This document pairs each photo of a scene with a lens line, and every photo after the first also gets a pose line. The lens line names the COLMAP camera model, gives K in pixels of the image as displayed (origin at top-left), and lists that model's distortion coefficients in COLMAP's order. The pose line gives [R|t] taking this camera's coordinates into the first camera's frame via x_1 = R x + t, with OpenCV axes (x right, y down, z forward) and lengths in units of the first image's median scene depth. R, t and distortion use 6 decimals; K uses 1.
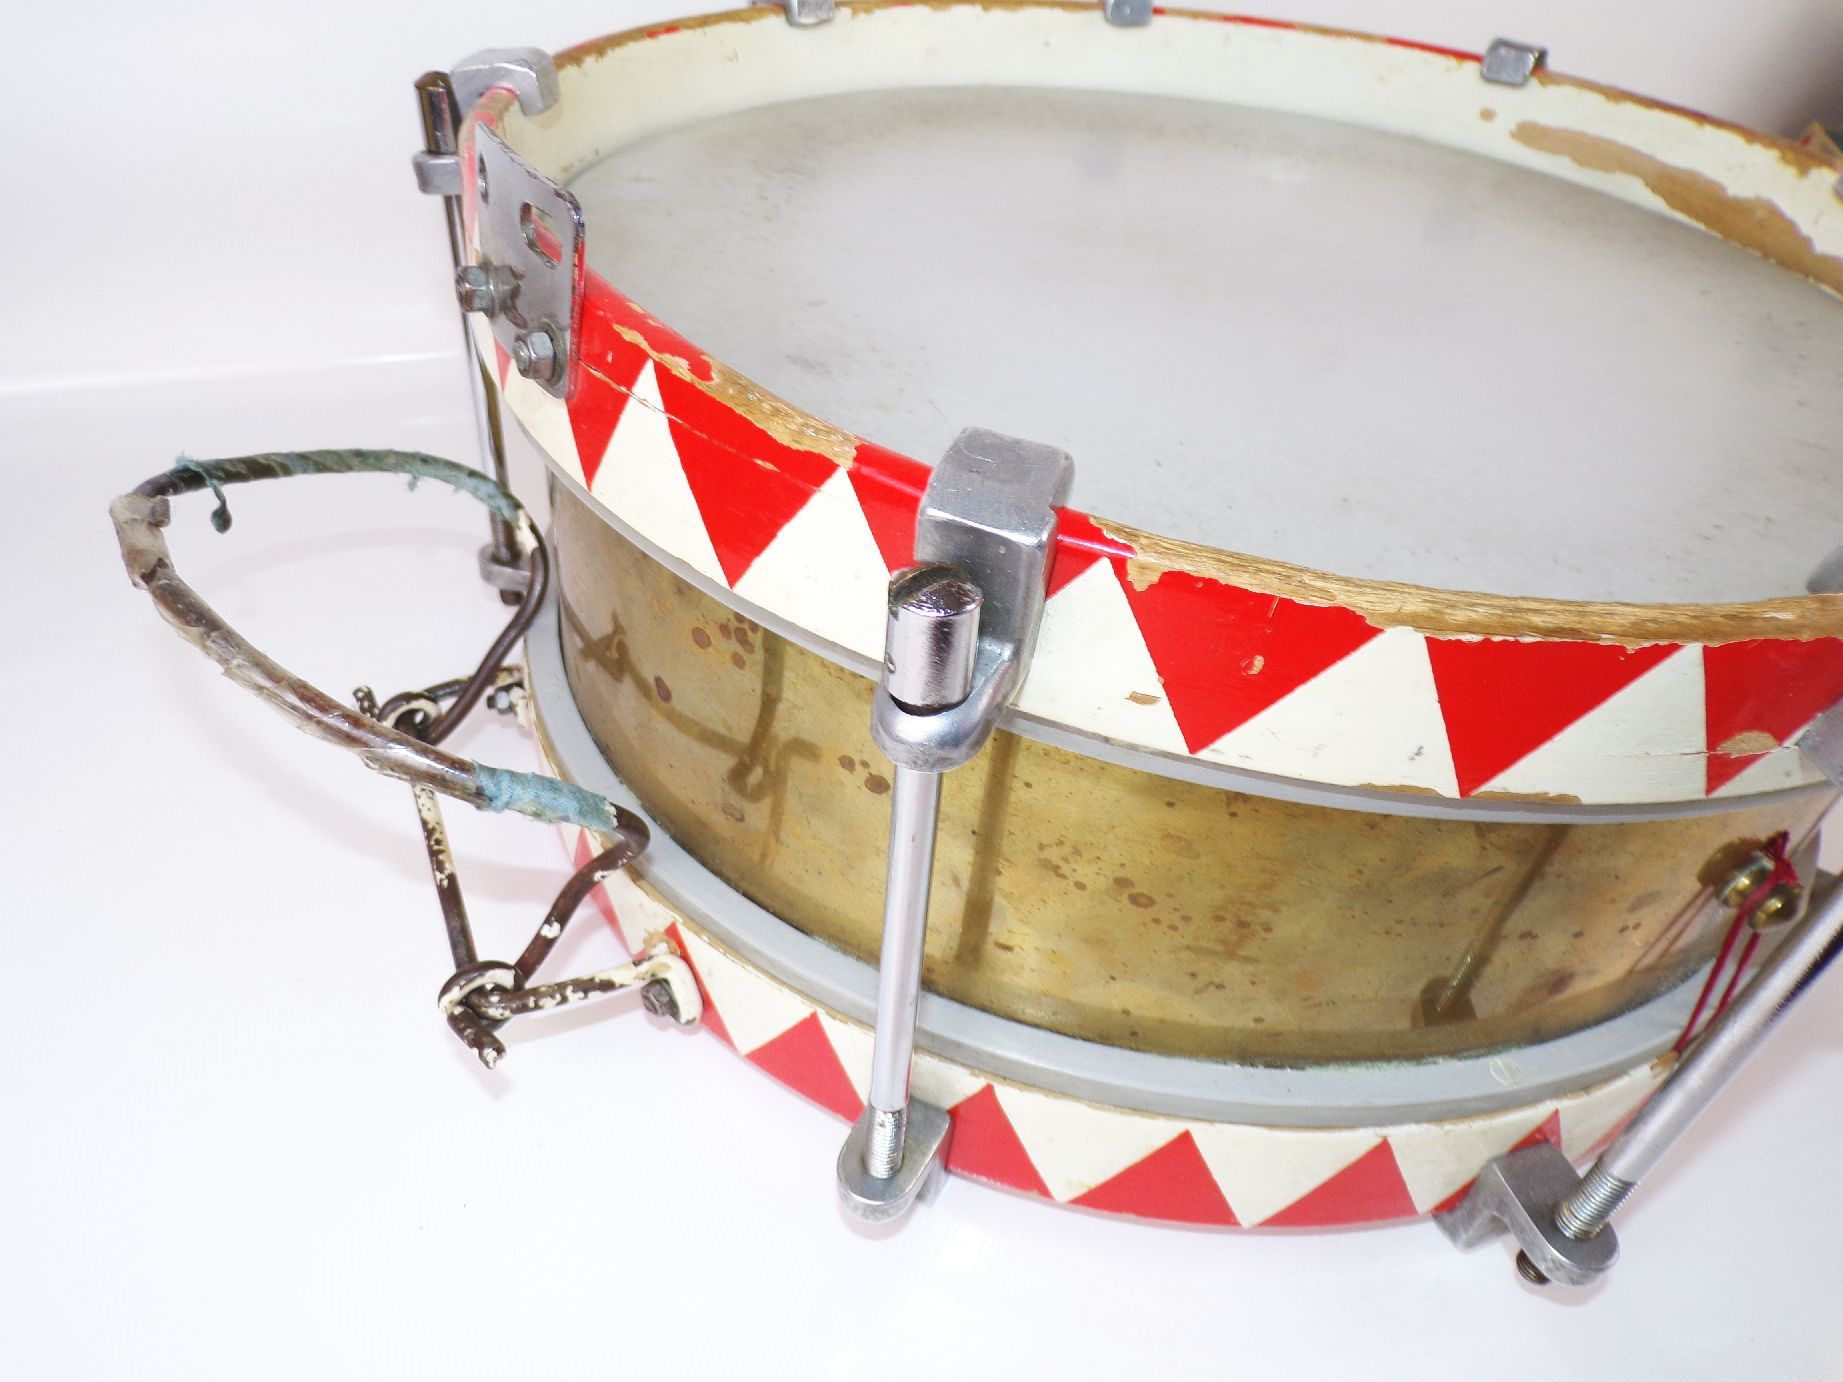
lens RADIAL K [[1205.8, 0, 921.5], [0, 1205.8, 691.0], [0, 0, 1]] dist [0.001900, -0.001325]
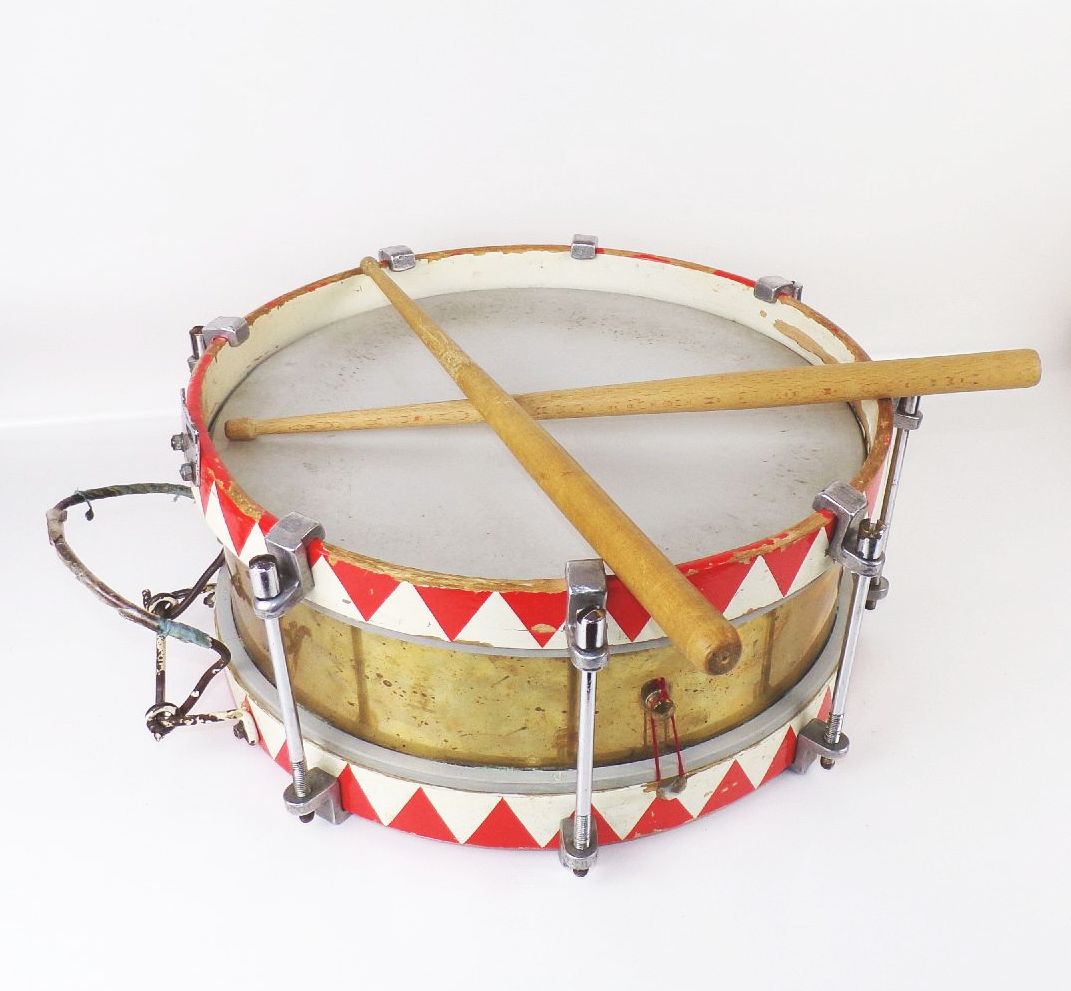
lens RADIAL K [[1016.1, 0, 535.5], [0, 1016.1, 495.5], [0, 0, 1]] dist [-0.006718, -0.012945]
pose [[0.988317, 0.040631, -0.146894, 0.688993], [-0.059558, 0.990133, -0.126842, 0.025924], [0.140291, 0.134109, 0.980986, -1.001574]]
